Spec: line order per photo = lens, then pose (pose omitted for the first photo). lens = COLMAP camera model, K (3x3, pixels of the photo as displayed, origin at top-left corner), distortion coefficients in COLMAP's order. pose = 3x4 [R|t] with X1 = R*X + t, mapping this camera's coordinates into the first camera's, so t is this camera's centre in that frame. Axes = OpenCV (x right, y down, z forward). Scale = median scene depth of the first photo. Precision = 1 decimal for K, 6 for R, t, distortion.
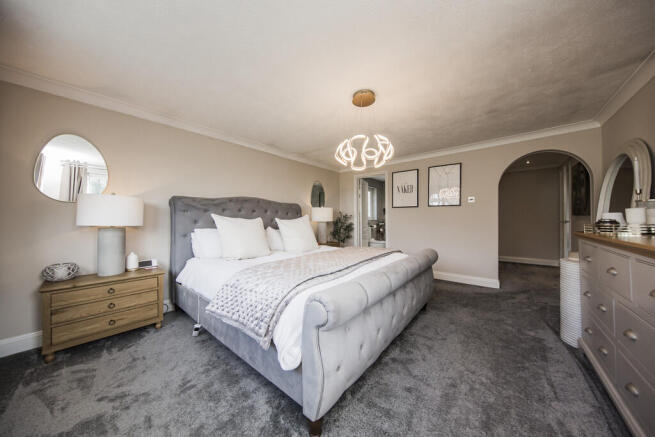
lens RADIAL K [[215.6, 0, 327.9], [0, 215.6, 216.3], [0, 0, 1]] dist [-0.000270, -0.000001]
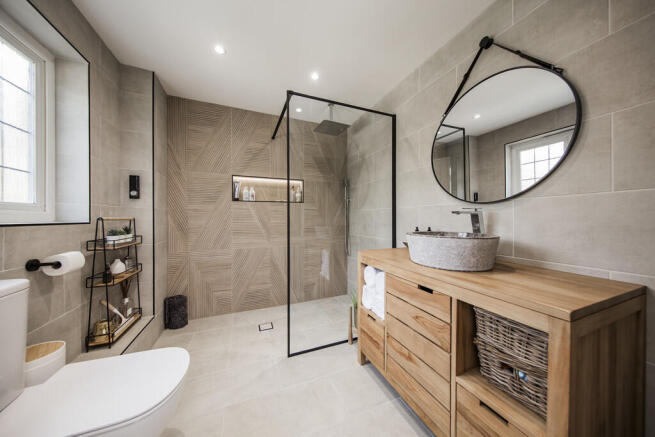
lens RADIAL K [[215.6, 0, 328.9], [0, 215.6, 219.0], [0, 0, 1]] dist [-0.000270, -0.000001]
pose [[0.485018, 0.002511, 0.874500, 0.165103], [-0.010313, 0.999943, 0.002848, 0.012271], [-0.874443, -0.010400, 0.485016, 0.730102]]
